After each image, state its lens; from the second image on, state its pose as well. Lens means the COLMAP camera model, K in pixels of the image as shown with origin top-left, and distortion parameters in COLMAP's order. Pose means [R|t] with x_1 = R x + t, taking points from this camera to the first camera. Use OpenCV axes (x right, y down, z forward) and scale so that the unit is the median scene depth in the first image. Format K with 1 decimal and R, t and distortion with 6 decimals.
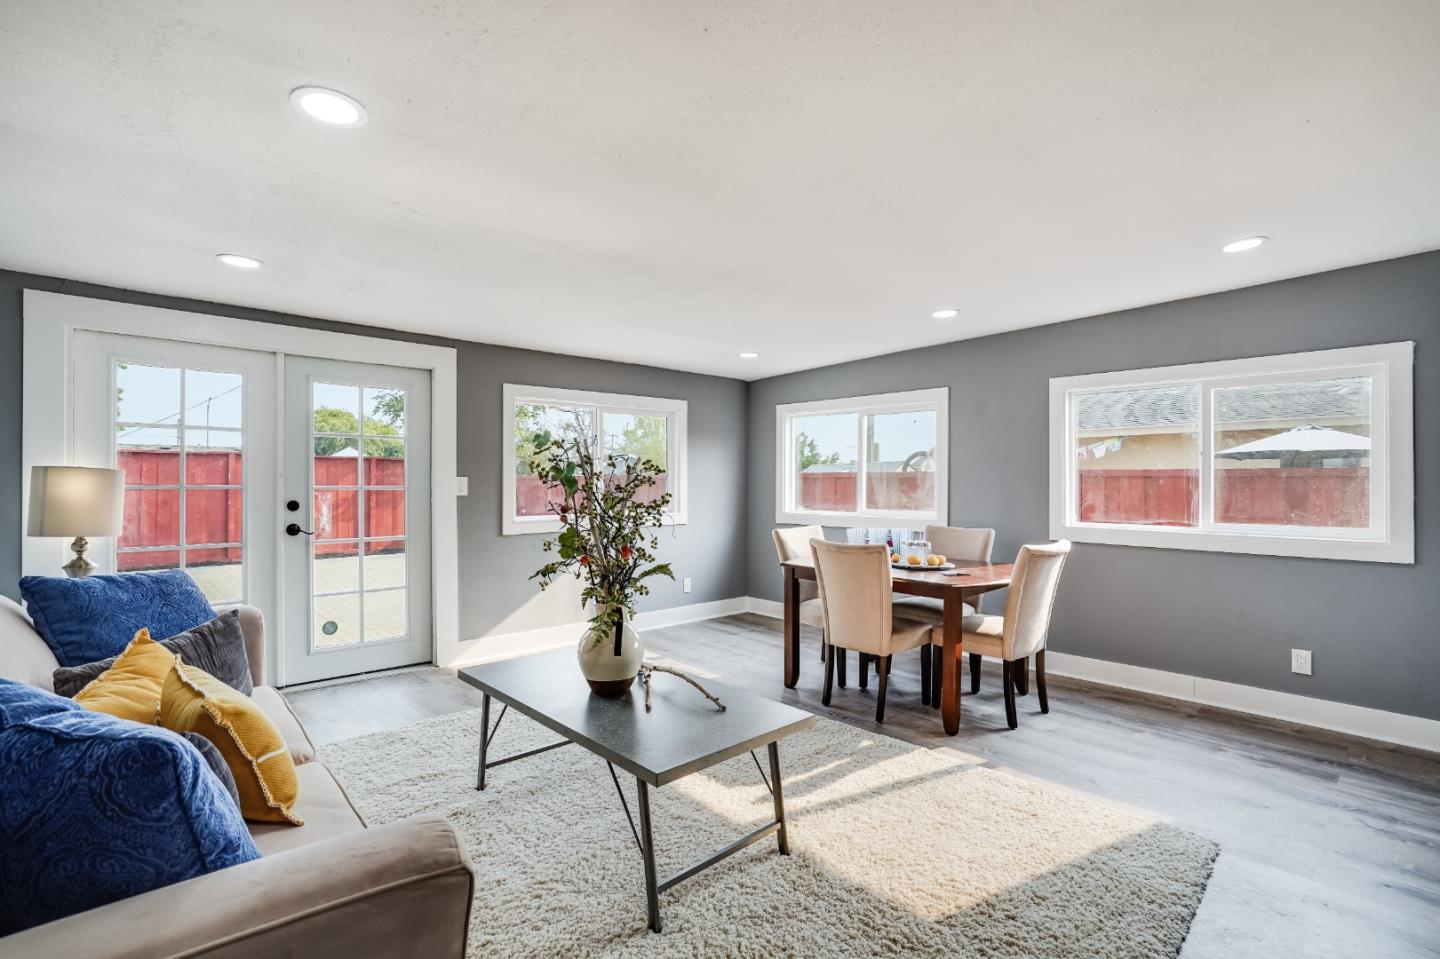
lens RADIAL K [[699.4, 0, 733.1], [0, 699.4, 492.4], [0, 0, 1]] dist [-0.038157, 0.008739]
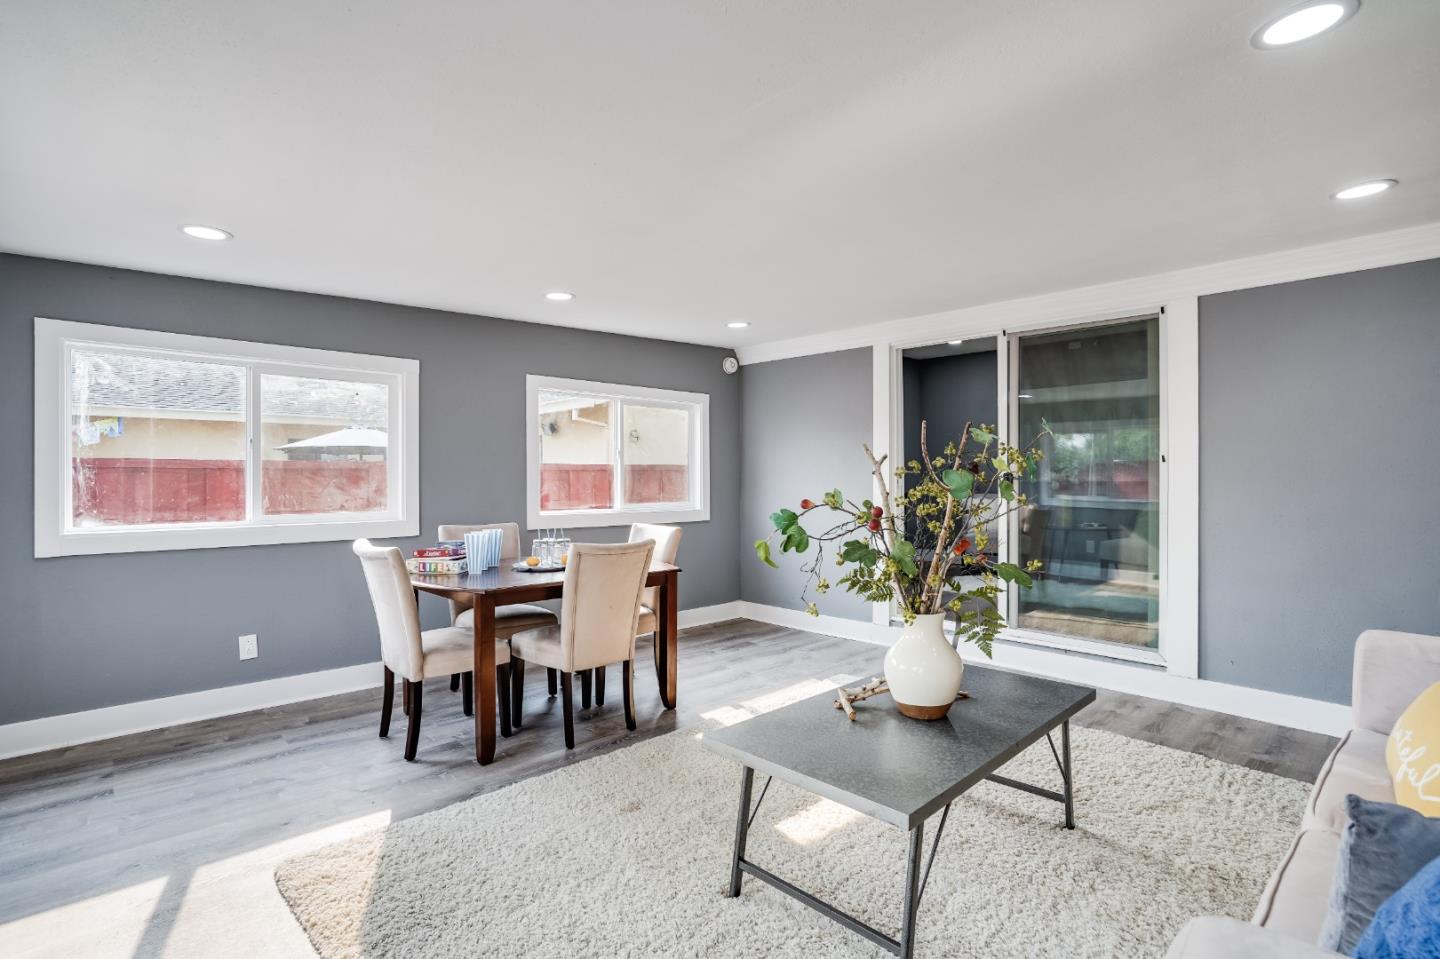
lens RADIAL K [[699.4, 0, 719.7], [0, 699.4, 469.0], [0, 0, 1]] dist [-0.038157, 0.008739]
pose [[-0.005360, 0.007497, 0.999958, -0.504135], [0.017817, 0.999814, -0.007400, -0.008367], [-0.999827, 0.017777, -0.005493, 0.621044]]
